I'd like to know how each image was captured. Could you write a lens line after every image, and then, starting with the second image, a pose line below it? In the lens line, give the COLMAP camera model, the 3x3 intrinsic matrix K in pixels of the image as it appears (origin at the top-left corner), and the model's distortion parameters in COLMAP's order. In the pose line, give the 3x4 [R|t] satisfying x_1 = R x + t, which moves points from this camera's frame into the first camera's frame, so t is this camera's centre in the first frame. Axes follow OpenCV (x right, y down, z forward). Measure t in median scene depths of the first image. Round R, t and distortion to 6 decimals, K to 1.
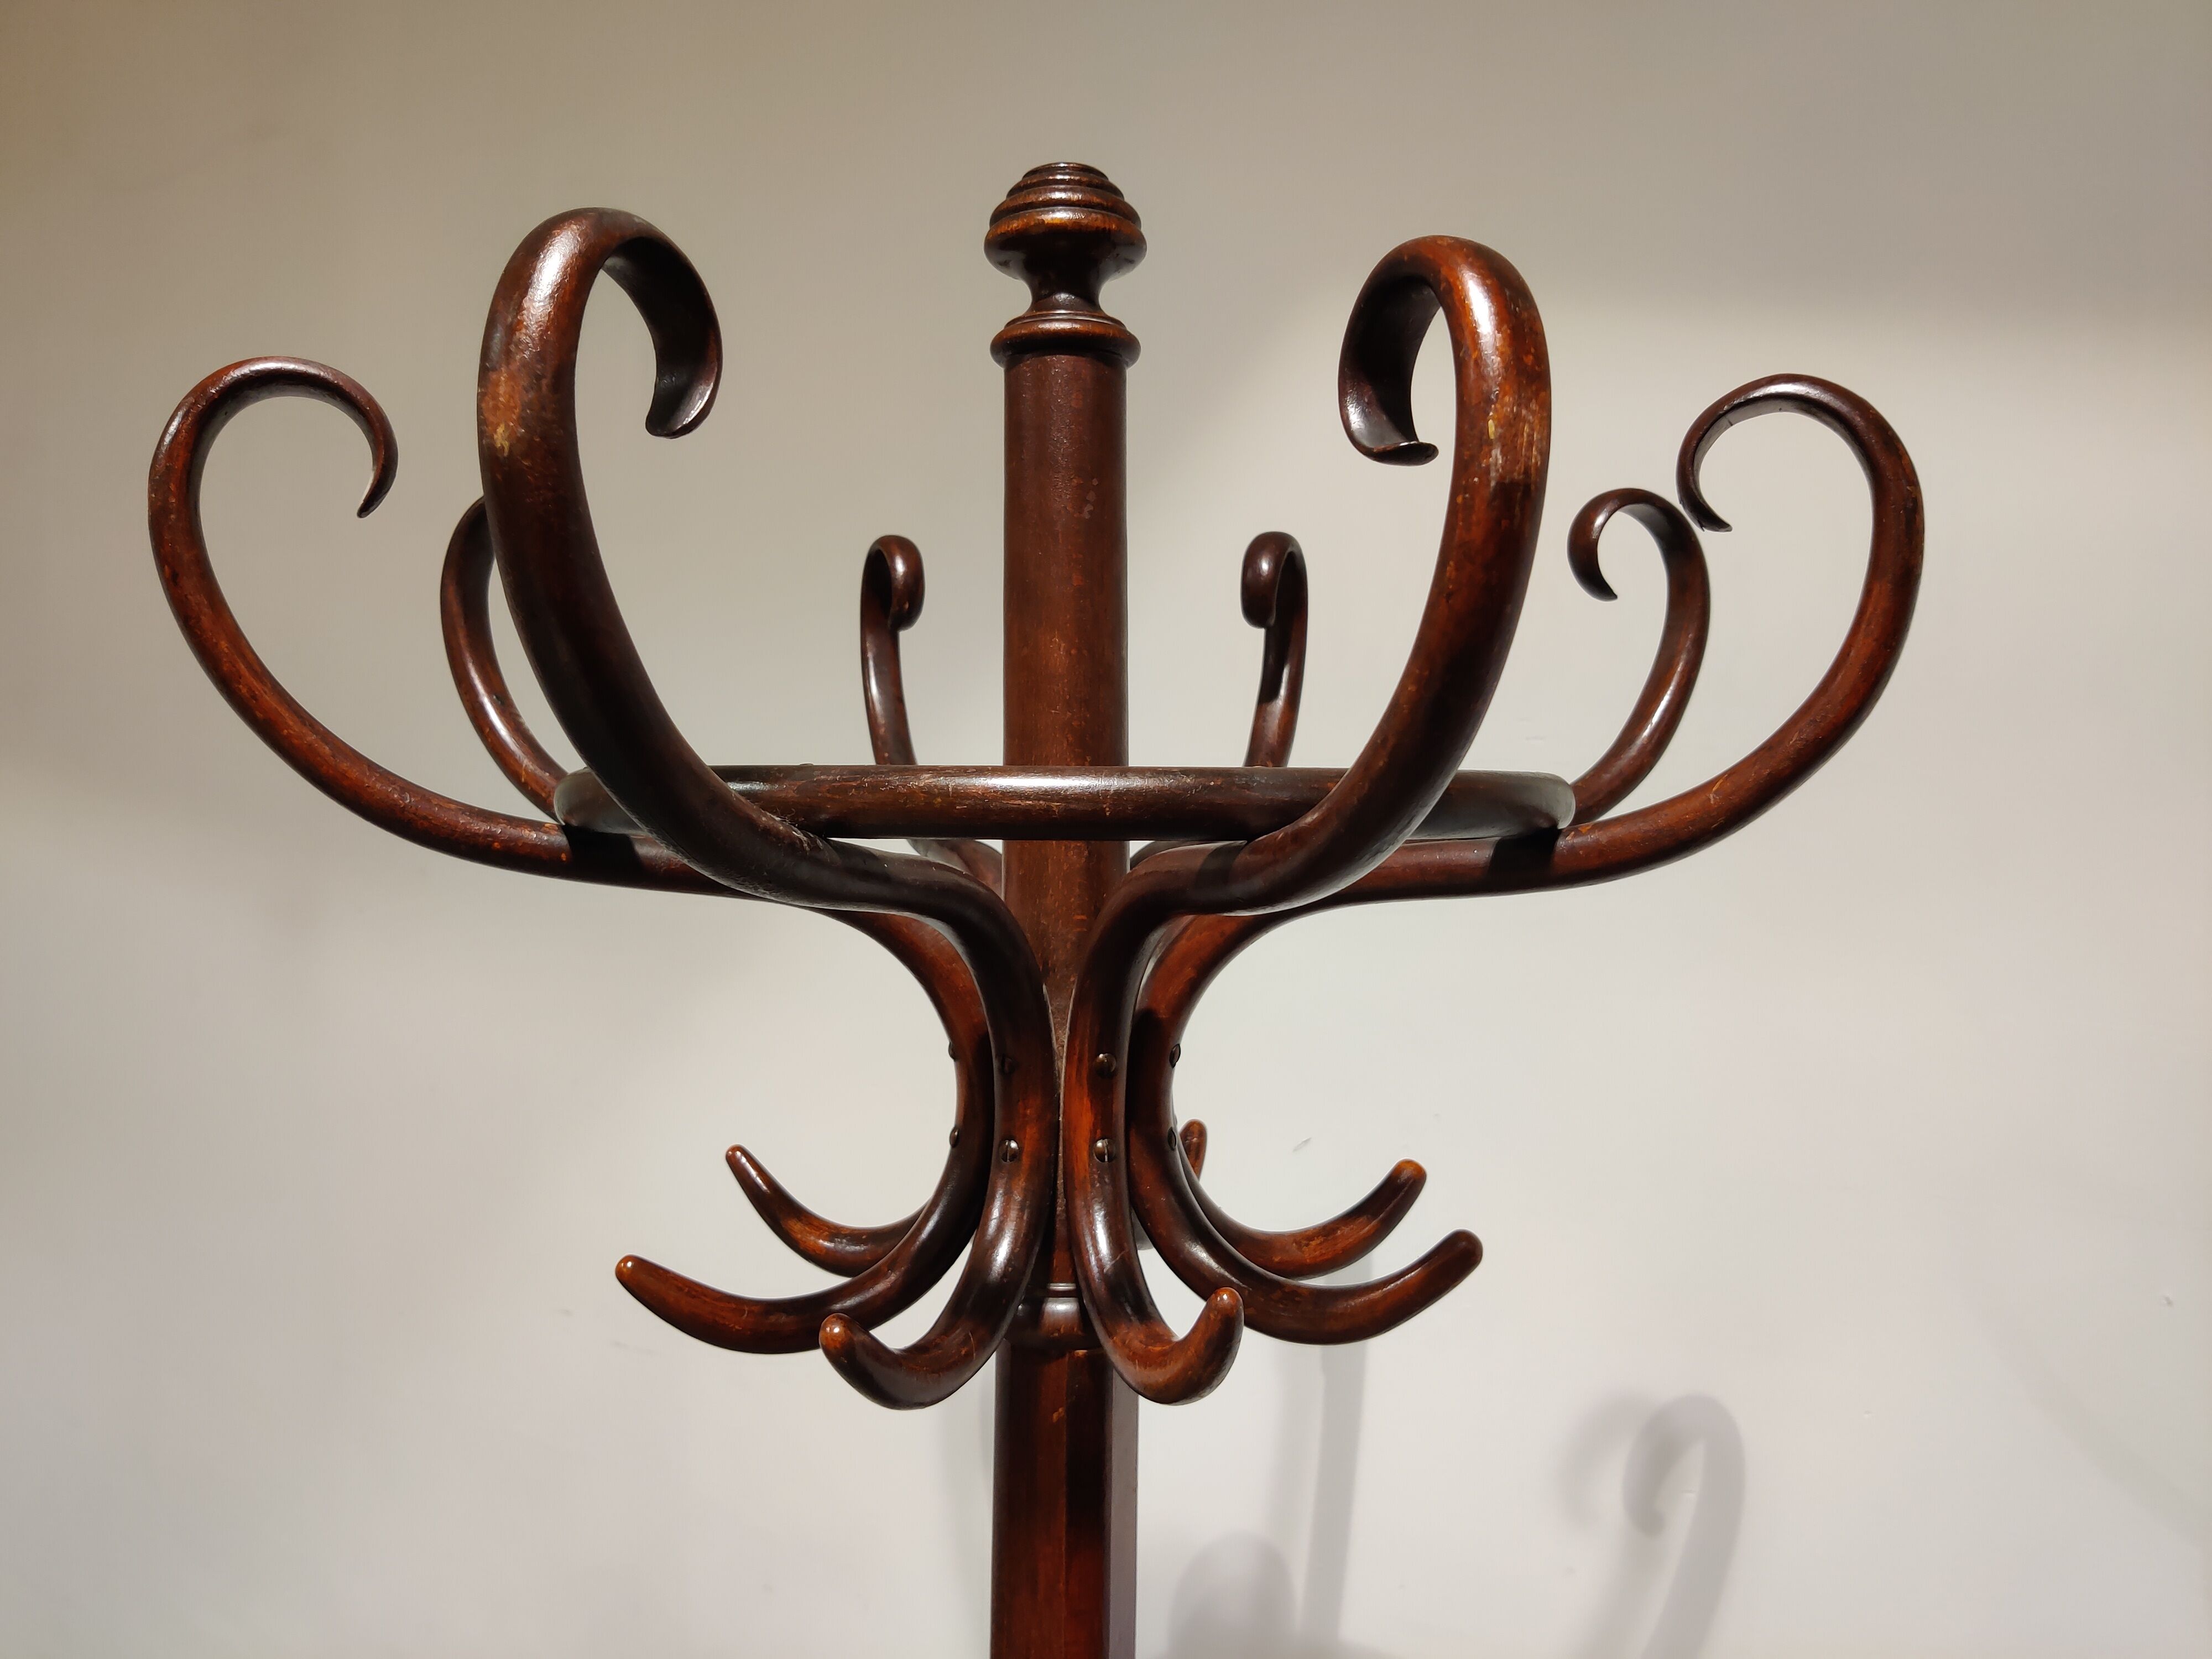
lens RADIAL K [[1795.0, 0, 1109.7], [0, 1795.0, 882.4], [0, 0, 1]] dist [0.008466, 0.001106]
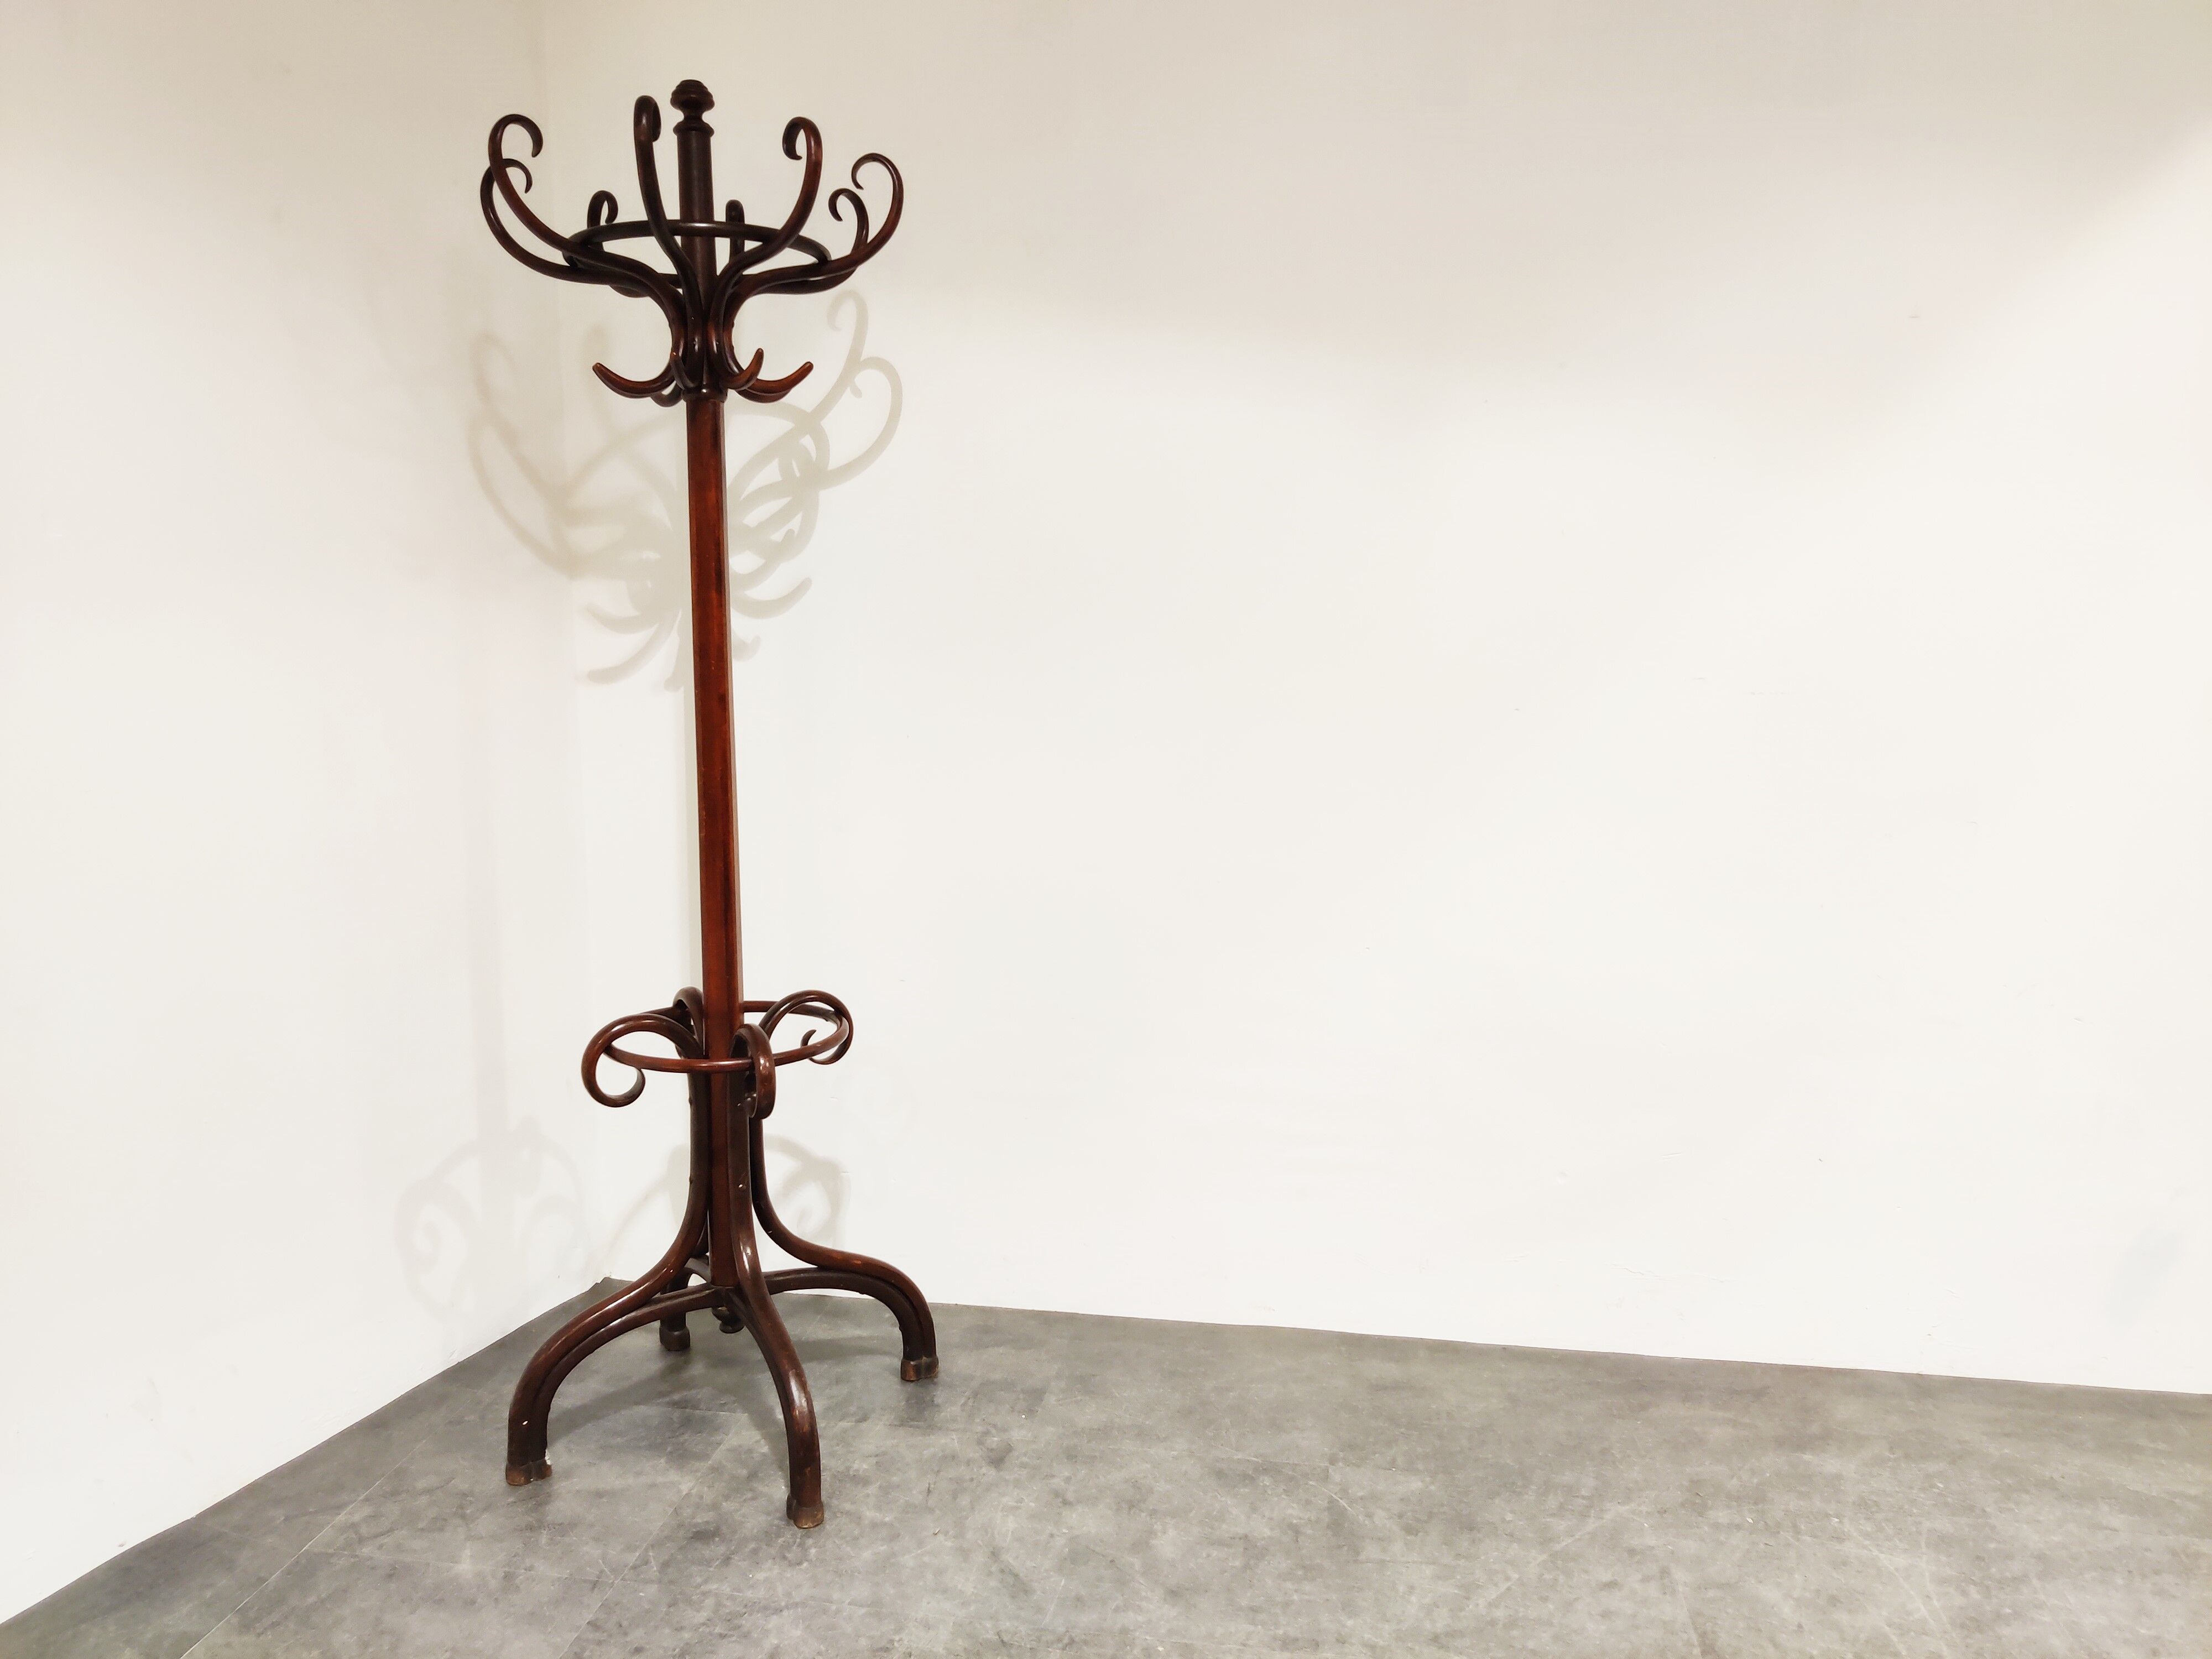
lens RADIAL K [[1567.4, 0, 1061.8], [0, 1567.4, 827.9], [0, 0, 1]] dist [-0.002347, -0.001752]
pose [[0.926042, -0.062650, 0.372185, -0.627588], [0.020242, 0.992952, 0.116780, 0.788753], [-0.376878, -0.100609, 0.920783, -2.464469]]
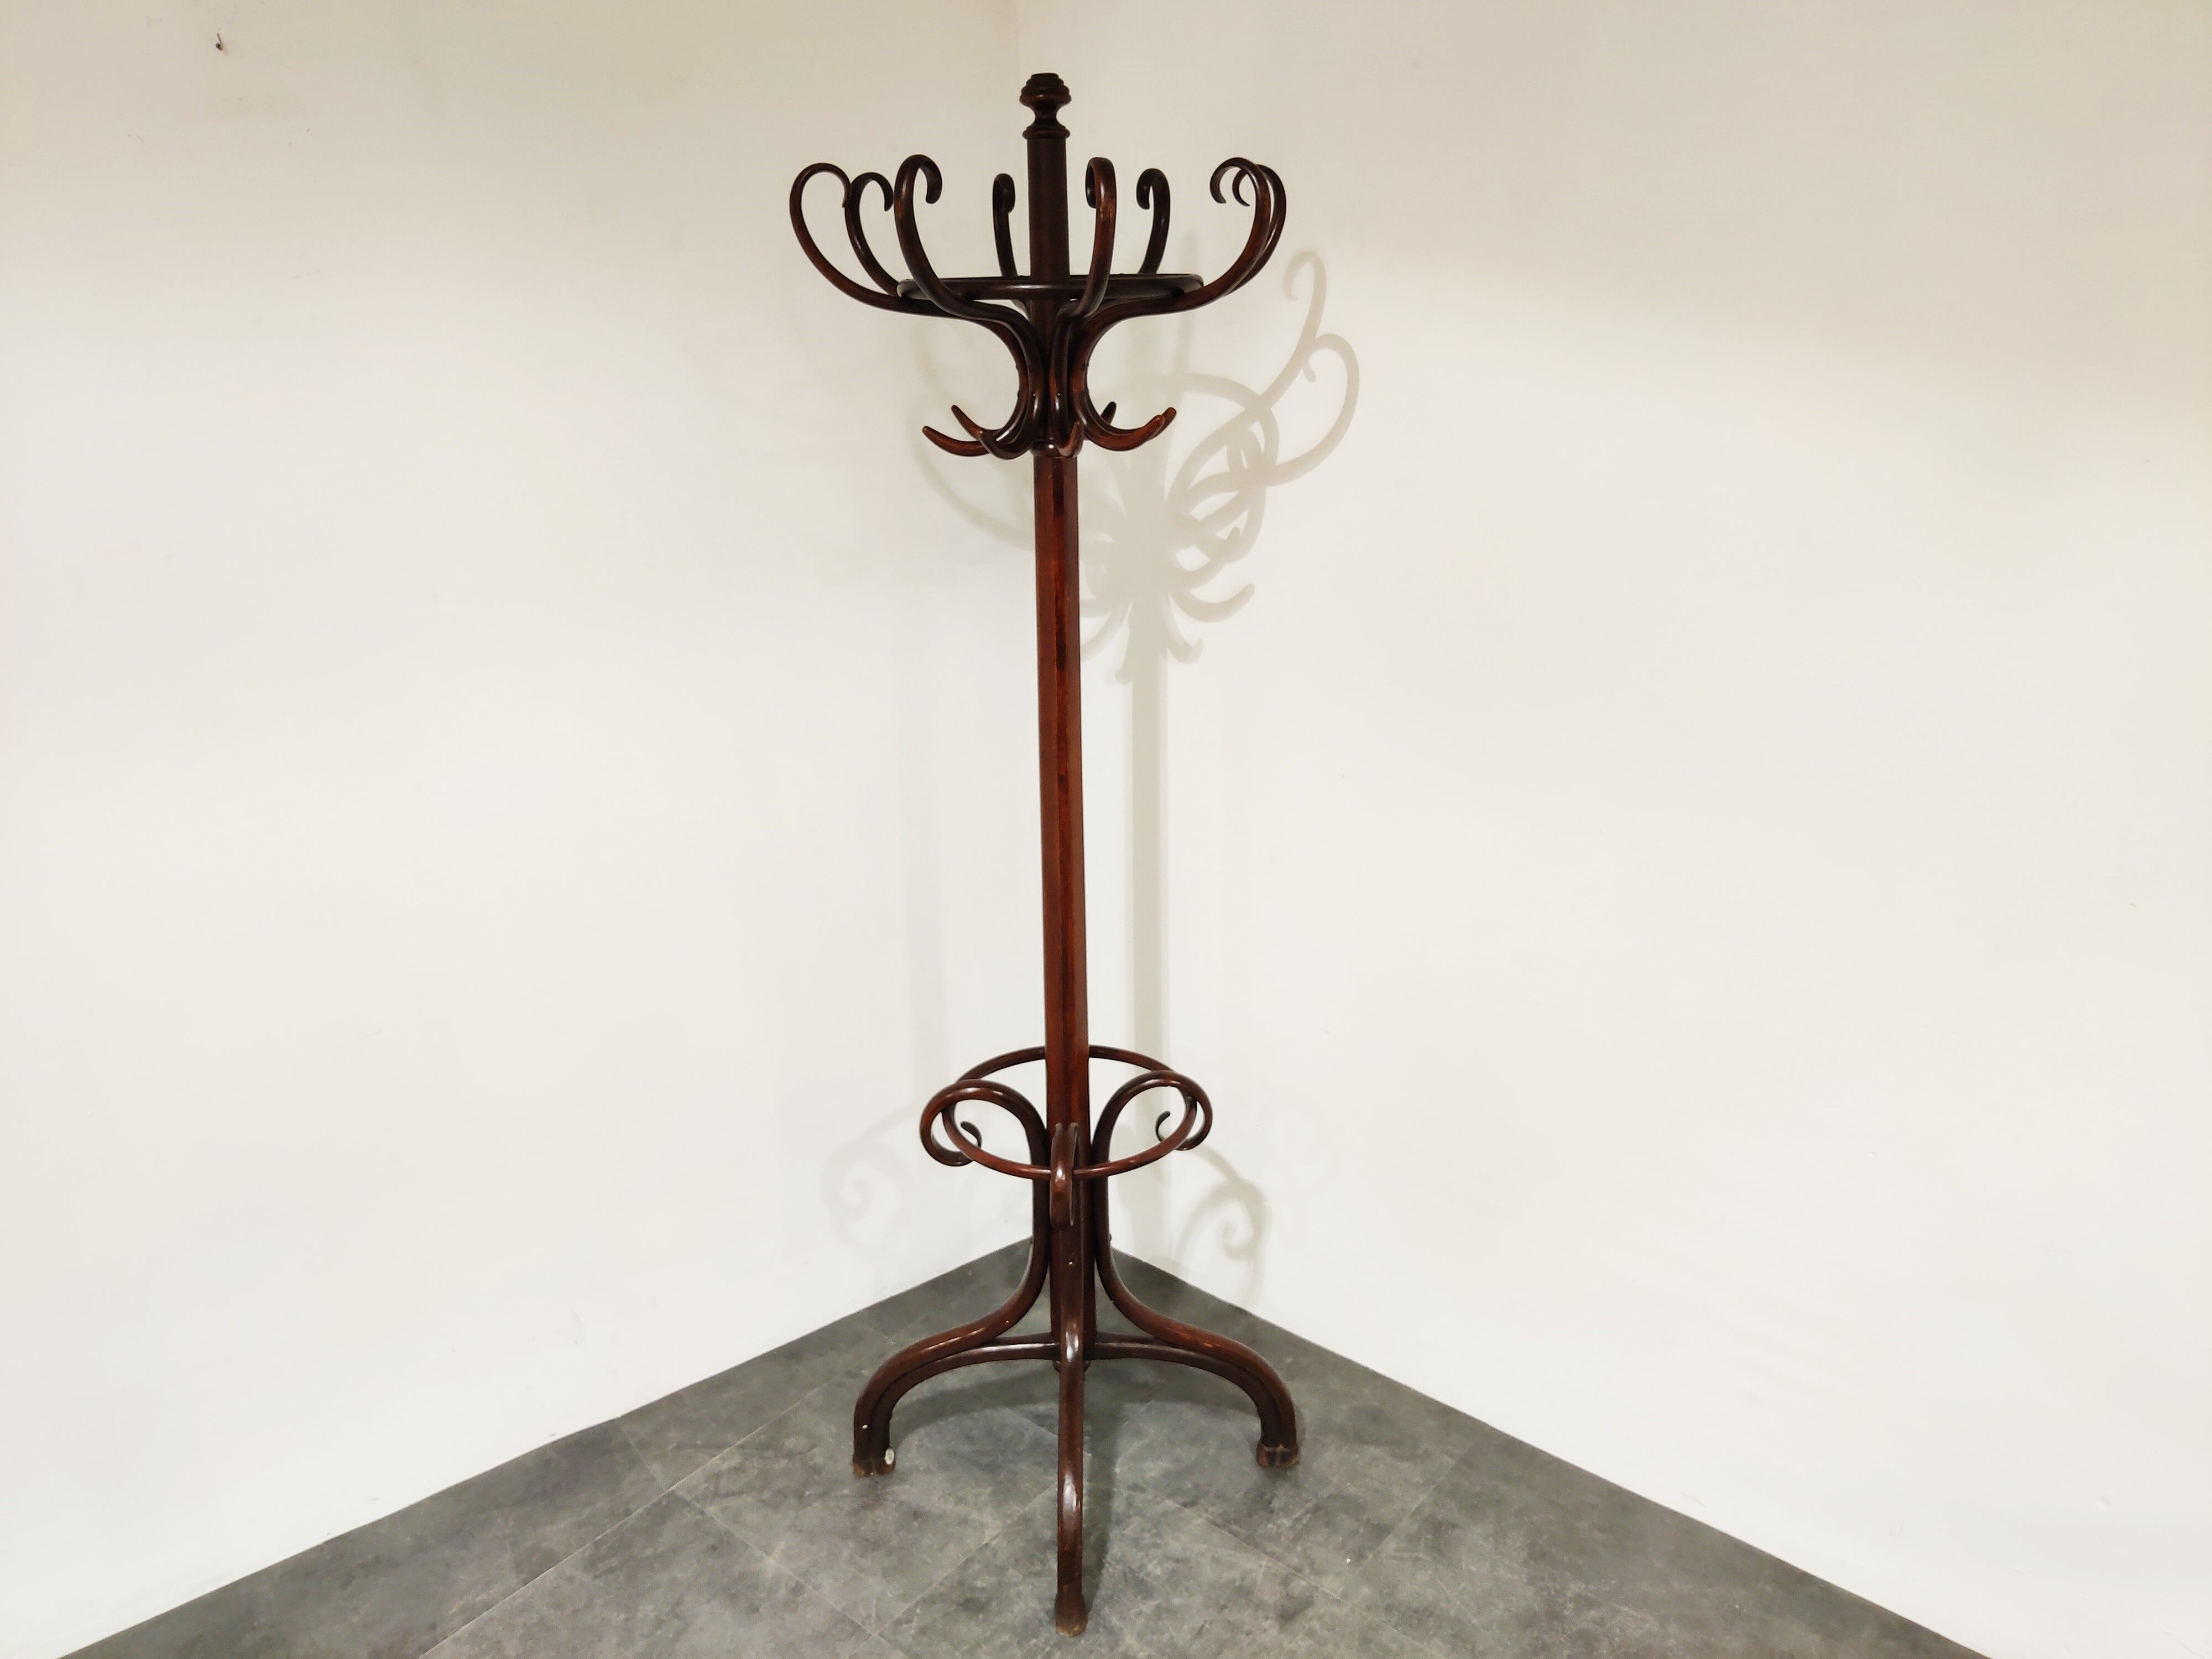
lens RADIAL K [[1619.4, 0, 1106.0], [0, 1619.4, 829.5], [0, 0, 1]] dist [0.002171, -0.001677]
pose [[0.994626, 0.022067, -0.101150, 0.399535], [0.008584, 0.956078, 0.292988, 0.039550], [0.103173, -0.292282, 0.950751, -2.079587]]
